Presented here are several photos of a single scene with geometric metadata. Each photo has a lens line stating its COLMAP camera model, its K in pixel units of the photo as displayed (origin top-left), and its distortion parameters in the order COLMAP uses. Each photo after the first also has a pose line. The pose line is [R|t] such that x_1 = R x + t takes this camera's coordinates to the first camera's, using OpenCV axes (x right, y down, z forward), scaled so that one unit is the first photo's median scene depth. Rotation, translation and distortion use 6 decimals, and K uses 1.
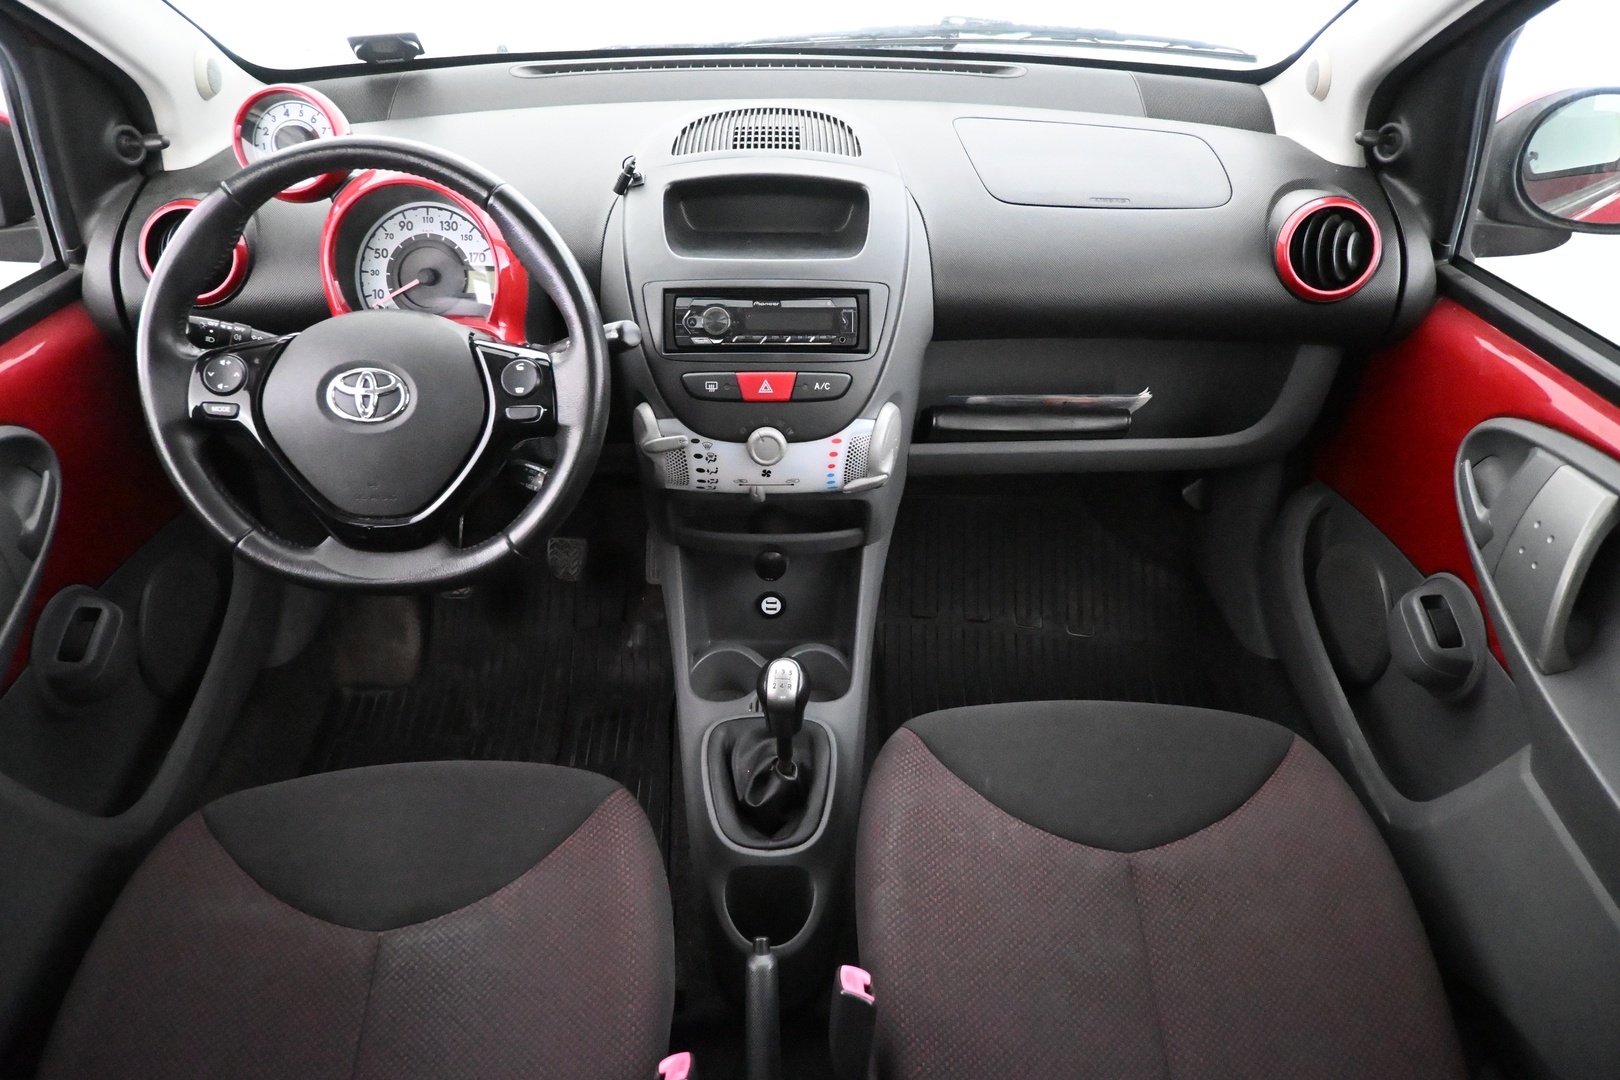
lens RADIAL K [[1092.1, 0, 810.0], [0, 1092.1, 540.0], [0, 0, 1]] dist [-0.004472, 0.004266]
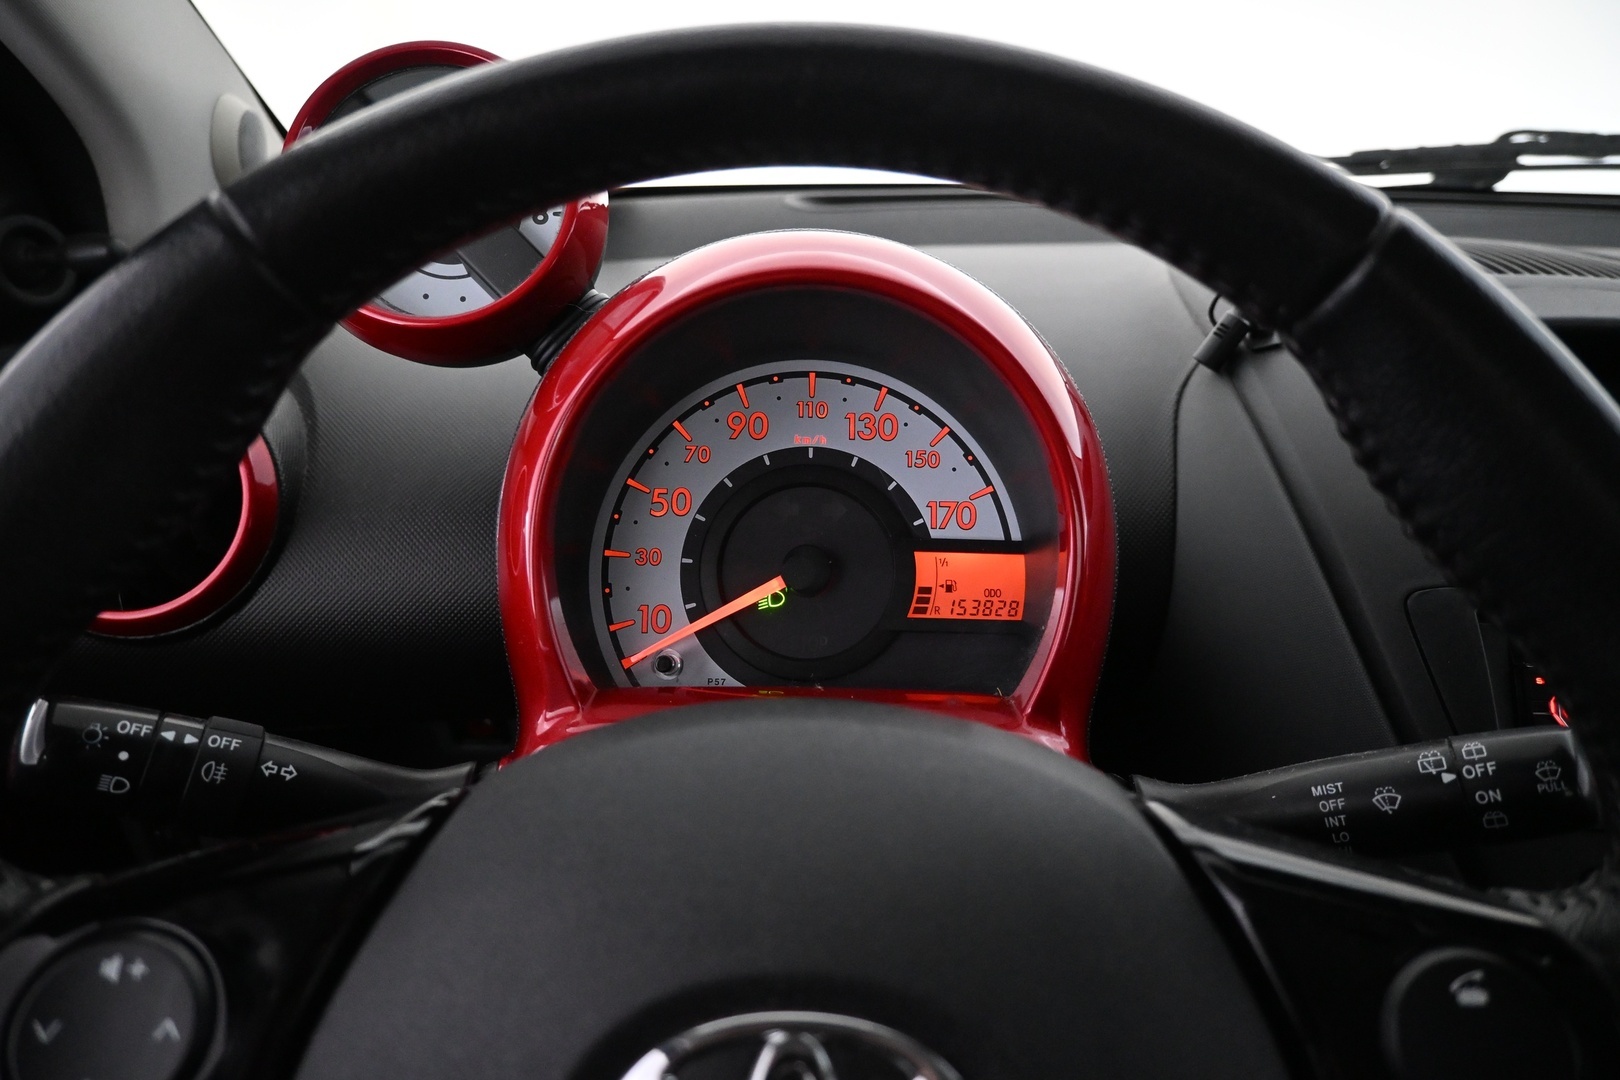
lens RADIAL K [[1092.1, 0, 810.0], [0, 1092.1, 540.0], [0, 0, 1]] dist [-0.004472, 0.004266]
pose [[0.999976, 0.005954, -0.003537, -0.345537], [-0.006631, 0.970466, -0.241146, -0.167929], [0.001997, 0.241164, 0.970482, 0.665951]]
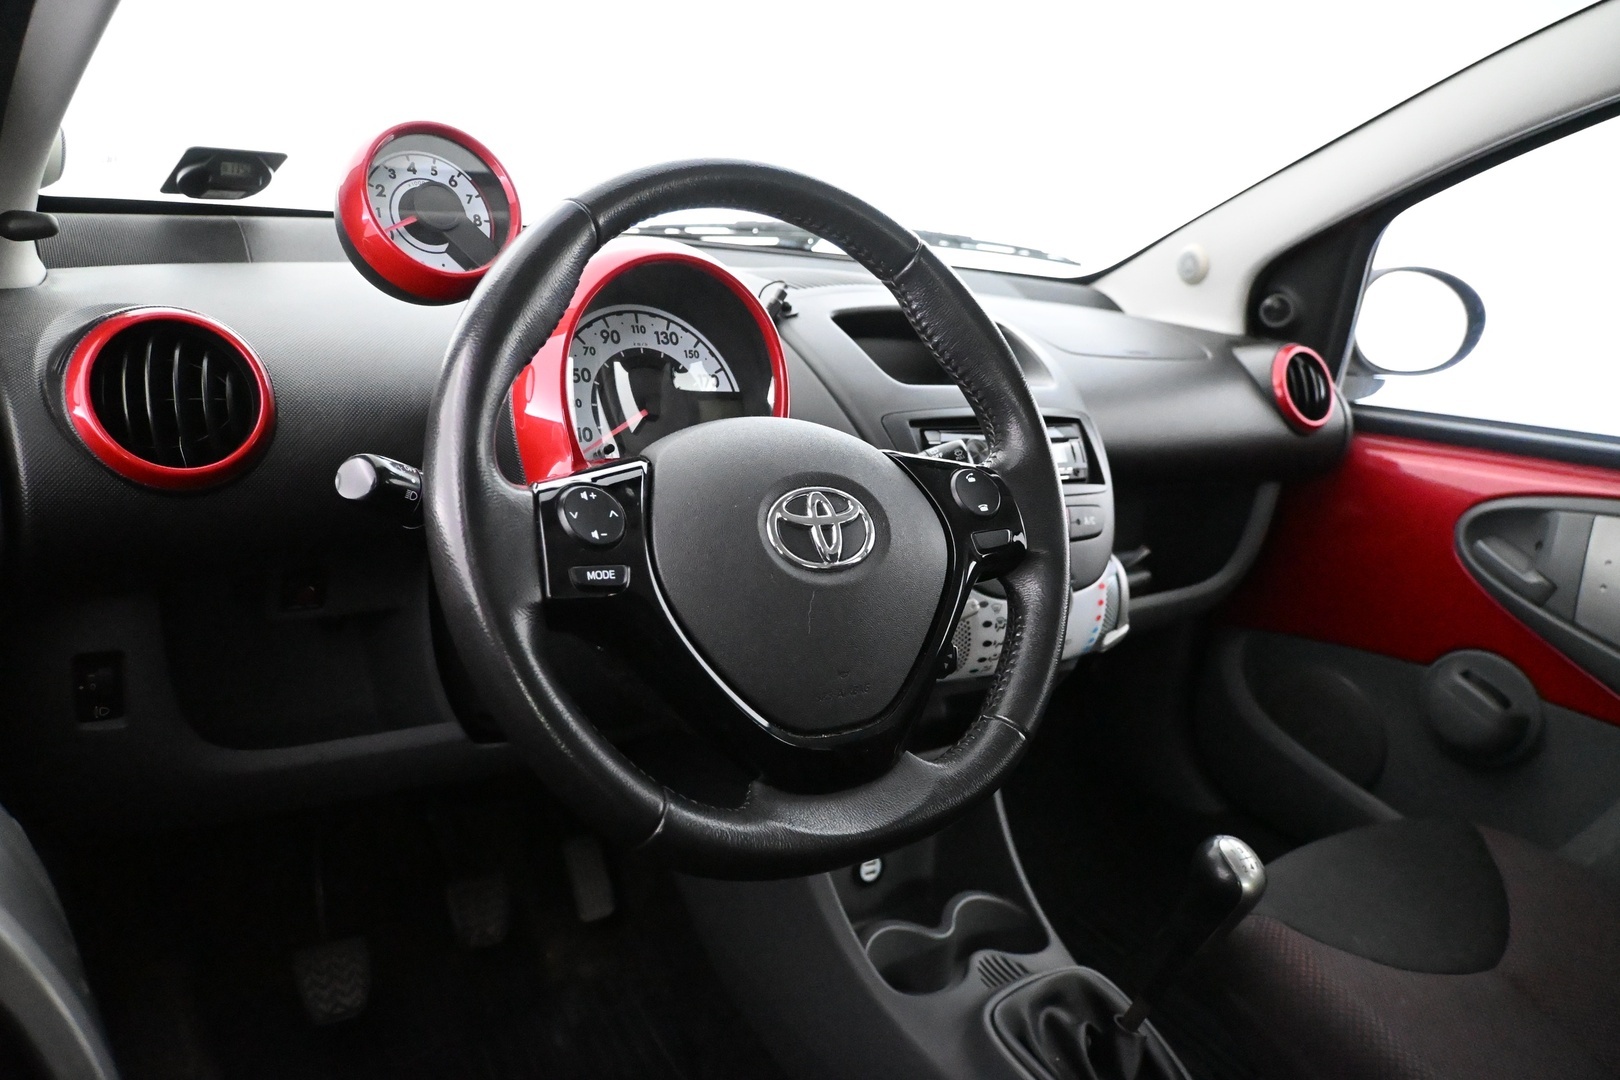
lens RADIAL K [[1157.5, 0, 810.0], [0, 1157.5, 540.0], [0, 0, 1]] dist [-0.016951, -0.002719]
pose [[0.807006, -0.081932, 0.584831, -0.687914], [0.255682, 0.941171, -0.220960, 0.015688], [-0.532323, 0.327847, 0.780480, 0.420835]]
